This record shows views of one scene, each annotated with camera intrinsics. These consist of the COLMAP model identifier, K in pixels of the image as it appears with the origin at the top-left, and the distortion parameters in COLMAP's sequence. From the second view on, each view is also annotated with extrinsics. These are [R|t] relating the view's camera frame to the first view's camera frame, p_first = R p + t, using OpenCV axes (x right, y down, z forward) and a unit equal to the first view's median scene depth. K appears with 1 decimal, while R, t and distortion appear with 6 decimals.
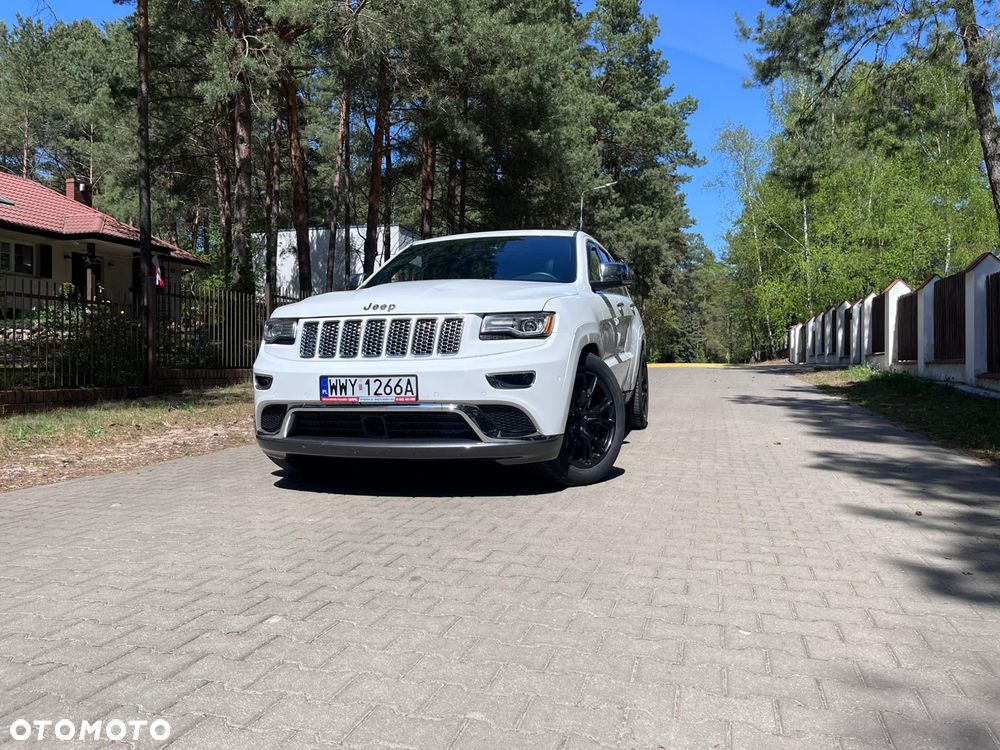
lens RADIAL K [[766.4, 0, 509.7], [0, 766.4, 373.8], [0, 0, 1]] dist [0.064905, -0.099000]
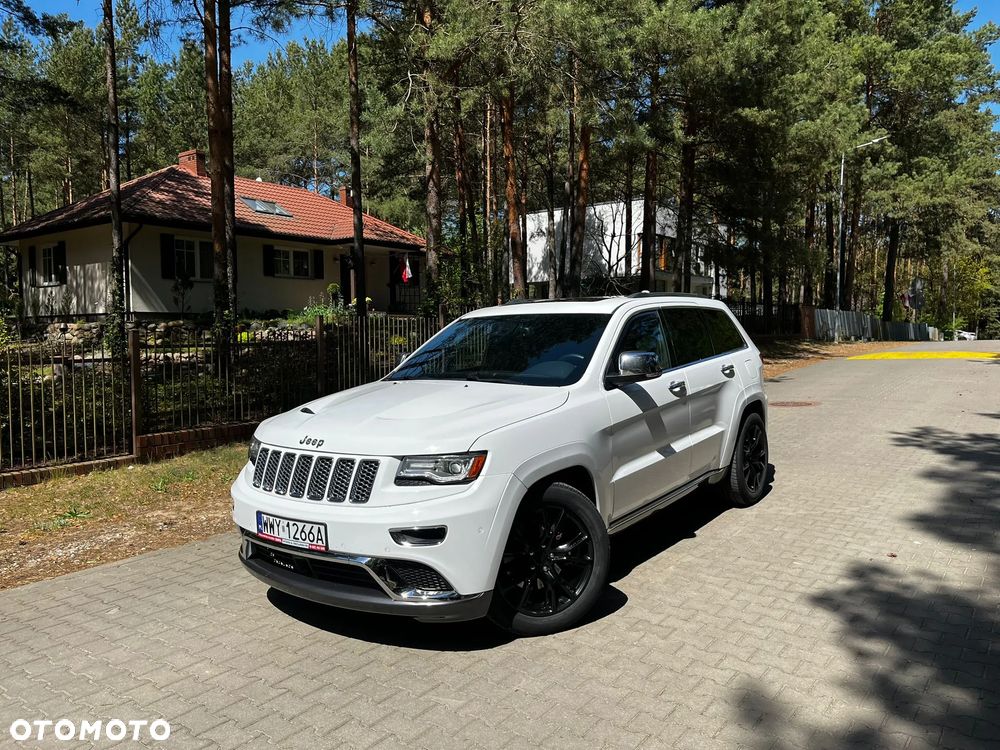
lens RADIAL K [[762.0, 0, 503.1], [0, 762.0, 372.4], [0, 0, 1]] dist [0.065648, -0.096887]
pose [[0.932821, 0.010356, -0.360190, 0.389049], [0.007094, 0.998865, 0.047092, -0.209924], [0.360269, -0.046483, 0.931690, 0.181986]]
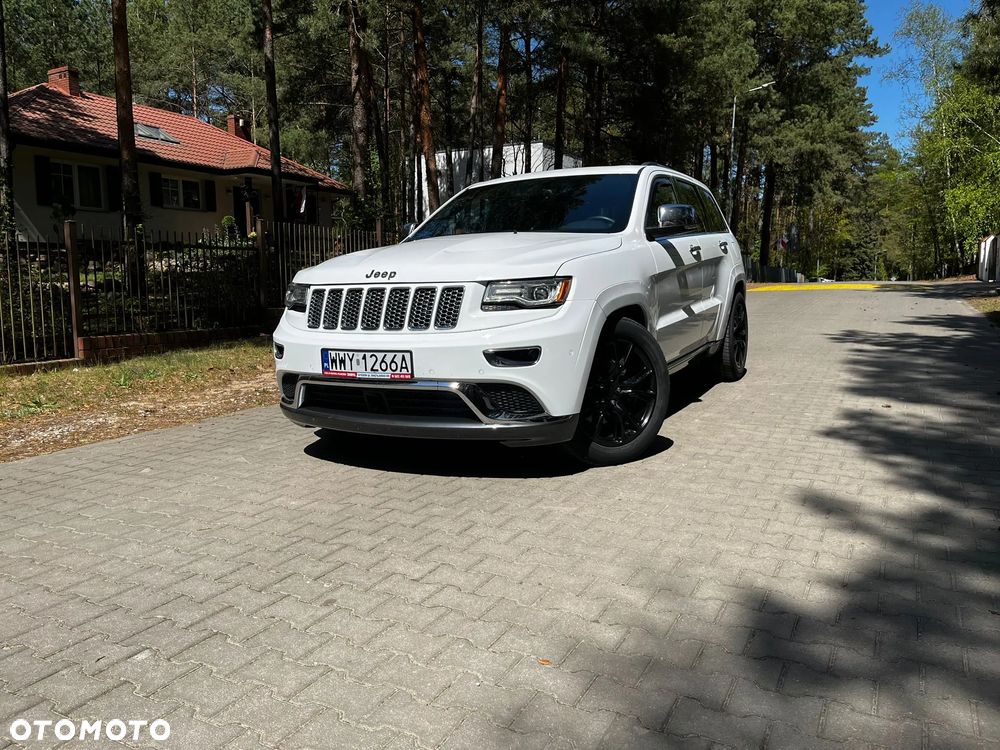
lens RADIAL K [[760.1, 0, 495.1], [0, 760.1, 374.1], [0, 0, 1]] dist [0.072017, -0.101376]
pose [[0.975482, 0.016067, -0.219490, 0.164746], [0.008142, 0.994014, 0.108947, -0.063858], [0.219927, -0.108063, 0.969512, 0.114769]]
